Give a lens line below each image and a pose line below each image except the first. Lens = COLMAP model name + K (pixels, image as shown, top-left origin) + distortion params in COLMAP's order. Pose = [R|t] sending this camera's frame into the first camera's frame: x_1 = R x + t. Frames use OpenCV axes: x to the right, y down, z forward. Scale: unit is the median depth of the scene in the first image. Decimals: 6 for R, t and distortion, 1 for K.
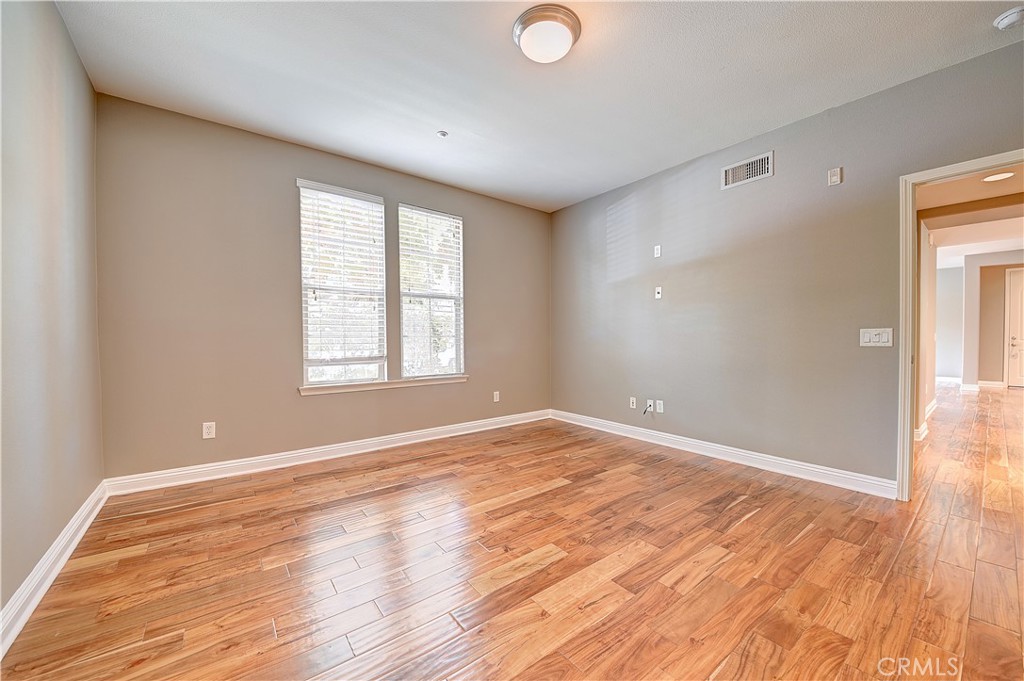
lens RADIAL K [[375.6, 0, 513.0], [0, 375.6, 345.0], [0, 0, 1]] dist [0.015625, -0.015313]
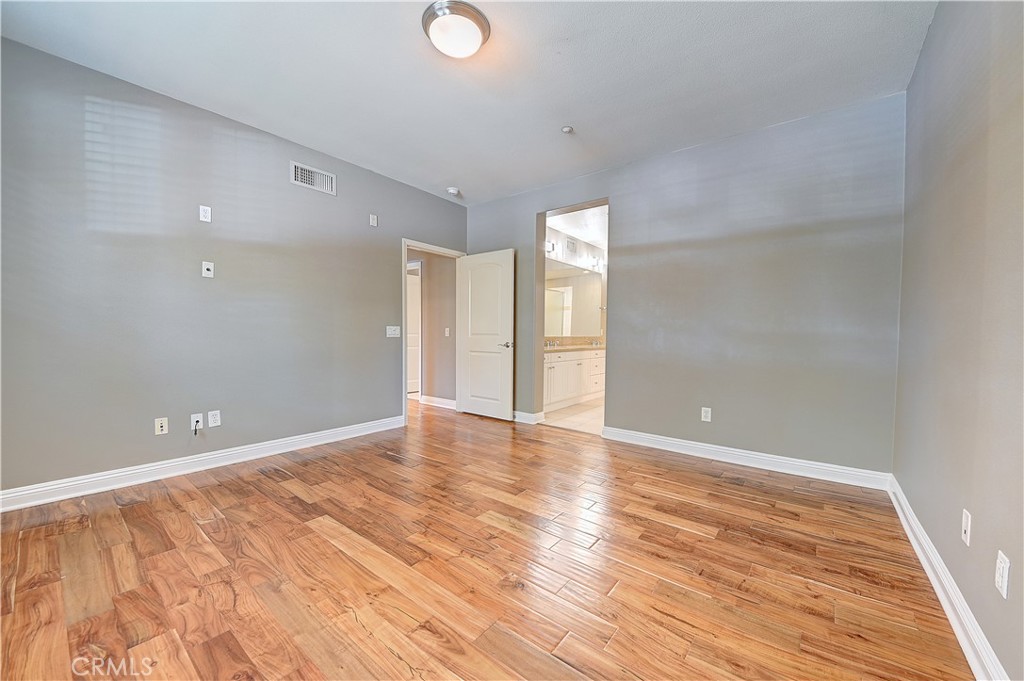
lens RADIAL K [[381.8, 0, 514.4], [0, 381.8, 346.1], [0, 0, 1]] dist [0.016187, -0.017063]
pose [[-0.243518, -0.033020, 0.969334, -0.621894], [0.006554, 0.999341, 0.035688, -0.010833], [-0.969874, 0.015044, -0.243142, 0.720063]]
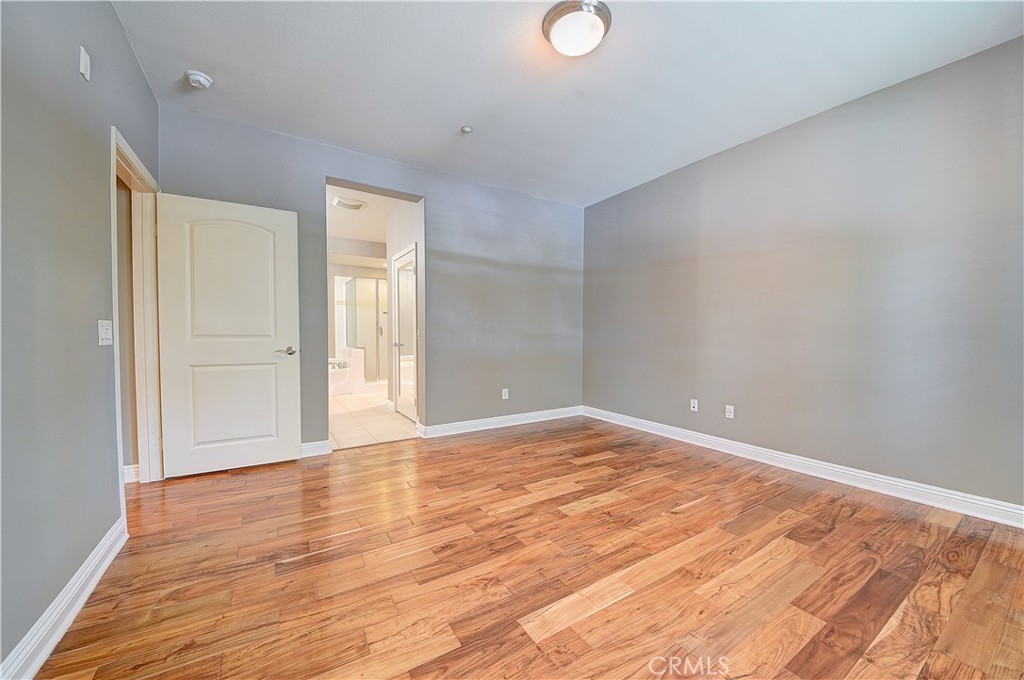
lens RADIAL K [[381.8, 0, 514.4], [0, 381.8, 345.6], [0, 0, 1]] dist [0.016187, -0.017063]
pose [[-0.996103, -0.002869, 0.088149, 0.104565], [0.001127, 0.998975, 0.045255, -0.022027], [-0.088189, 0.045178, -0.995079, 1.328628]]
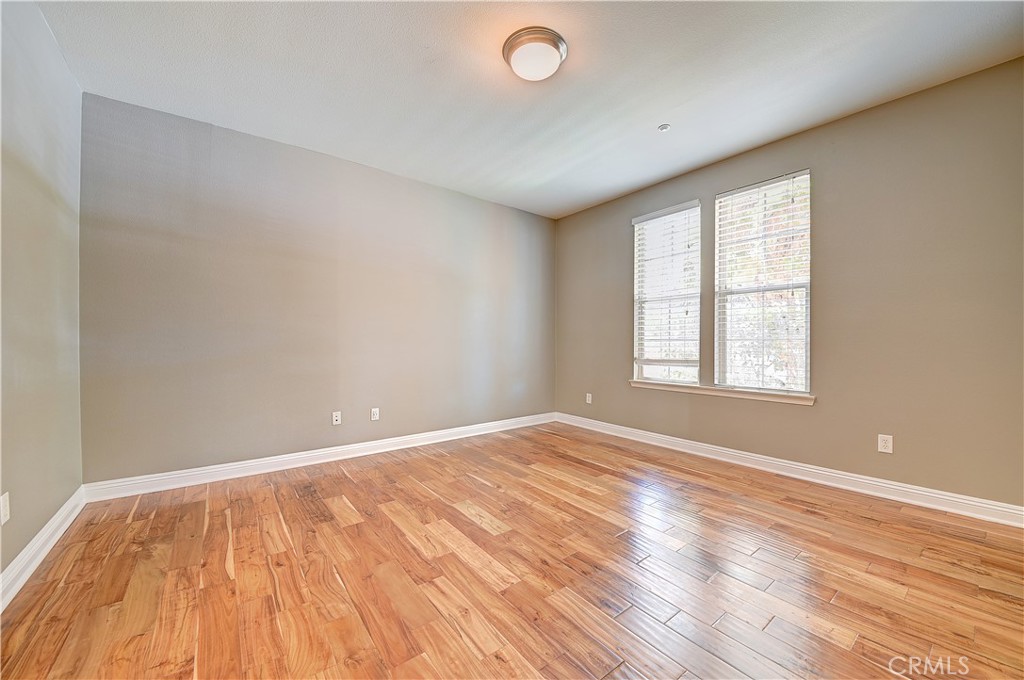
lens RADIAL K [[378.8, 0, 527.1], [0, 378.8, 345.0], [0, 0, 1]] dist [0.014388, -0.016545]
pose [[0.030111, 0.008972, -0.999506, 0.750085], [-0.018794, 0.999788, 0.008408, -0.012119], [0.999370, 0.018532, 0.030273, 0.622669]]
